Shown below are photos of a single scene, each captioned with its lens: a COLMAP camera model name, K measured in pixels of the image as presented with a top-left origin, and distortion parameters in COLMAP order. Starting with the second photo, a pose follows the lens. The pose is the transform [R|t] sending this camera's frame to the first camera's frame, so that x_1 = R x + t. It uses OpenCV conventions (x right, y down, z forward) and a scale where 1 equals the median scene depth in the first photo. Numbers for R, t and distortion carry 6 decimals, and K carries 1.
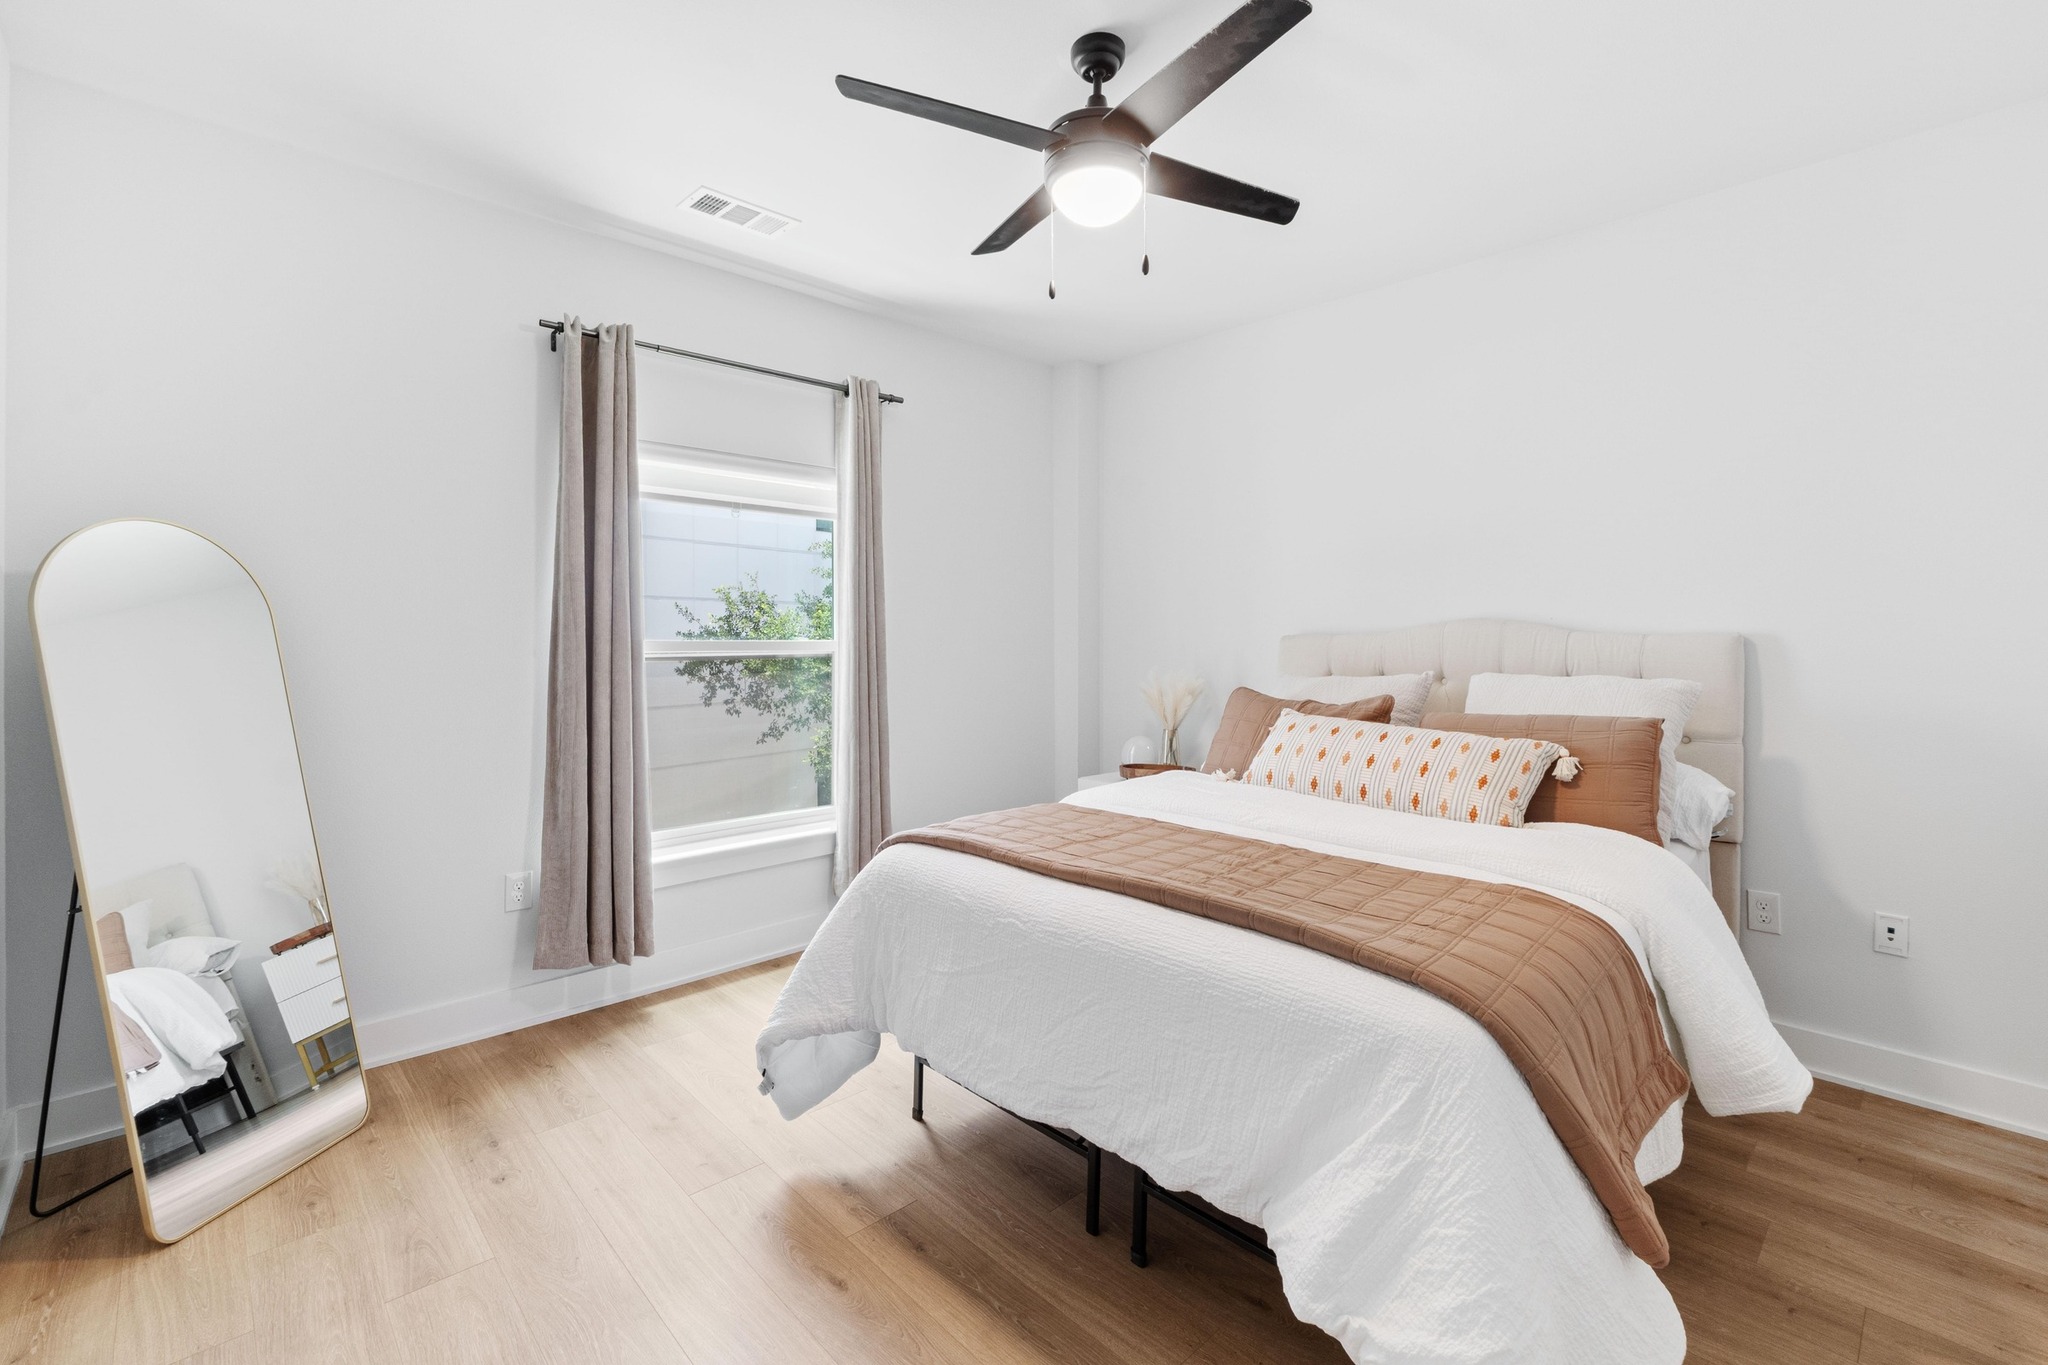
lens RADIAL K [[888.8, 0, 1009.9], [0, 888.8, 642.4], [0, 0, 1]] dist [-0.004190, -0.000260]
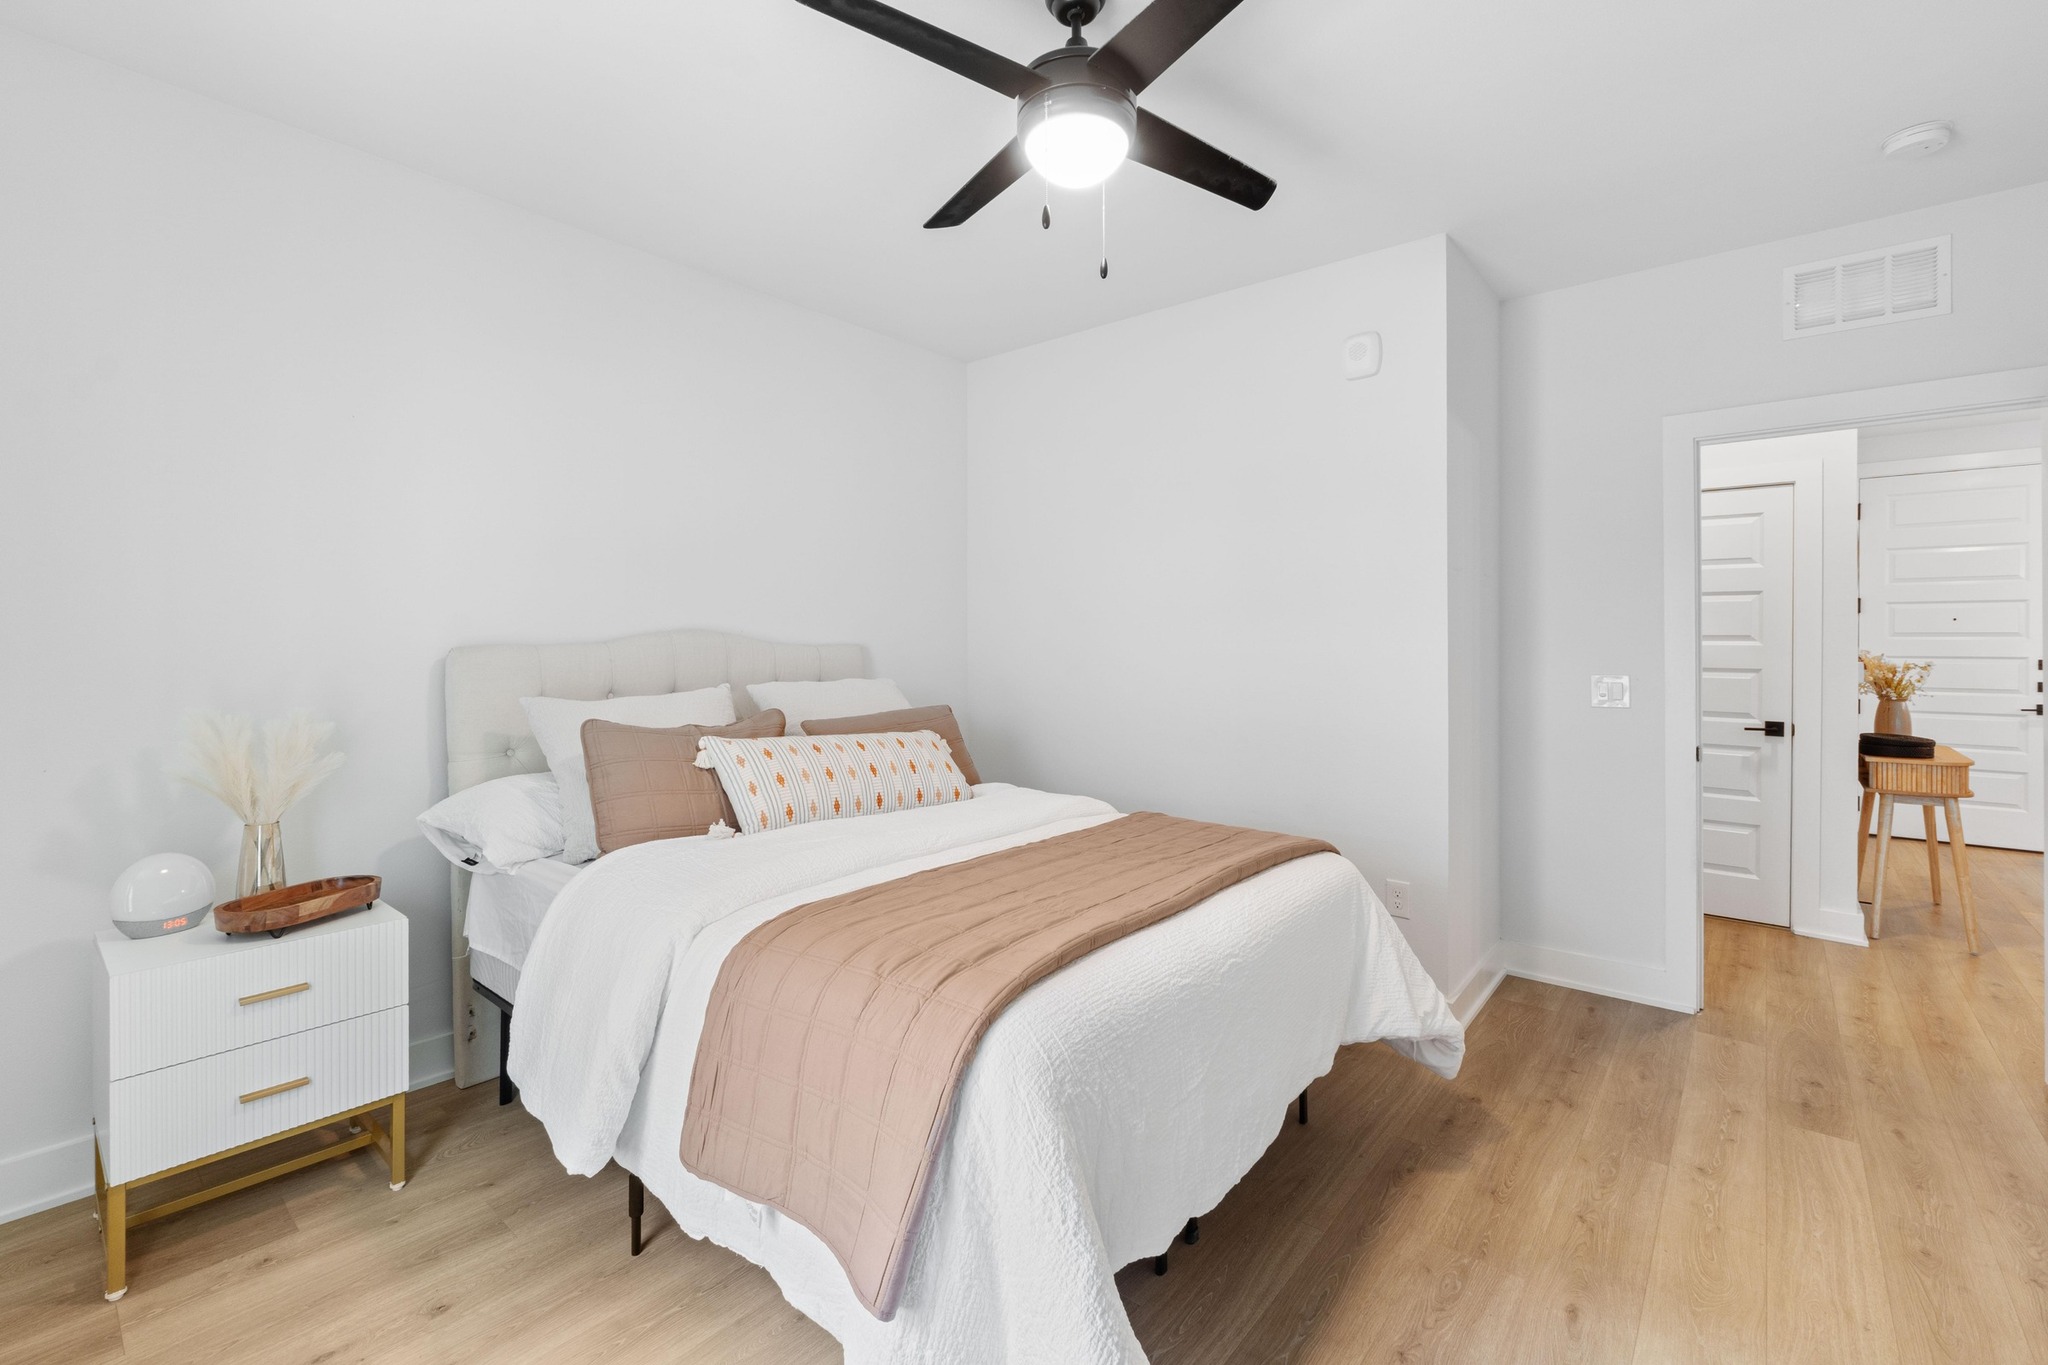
lens RADIAL K [[888.8, 0, 1009.9], [0, 888.8, 642.4], [0, 0, 1]] dist [-0.004190, -0.000260]
pose [[-0.120602, 0.003587, 0.992694, -0.755461], [0.001967, 0.999992, -0.003374, -0.013166], [-0.992699, 0.001546, -0.120608, 1.141898]]
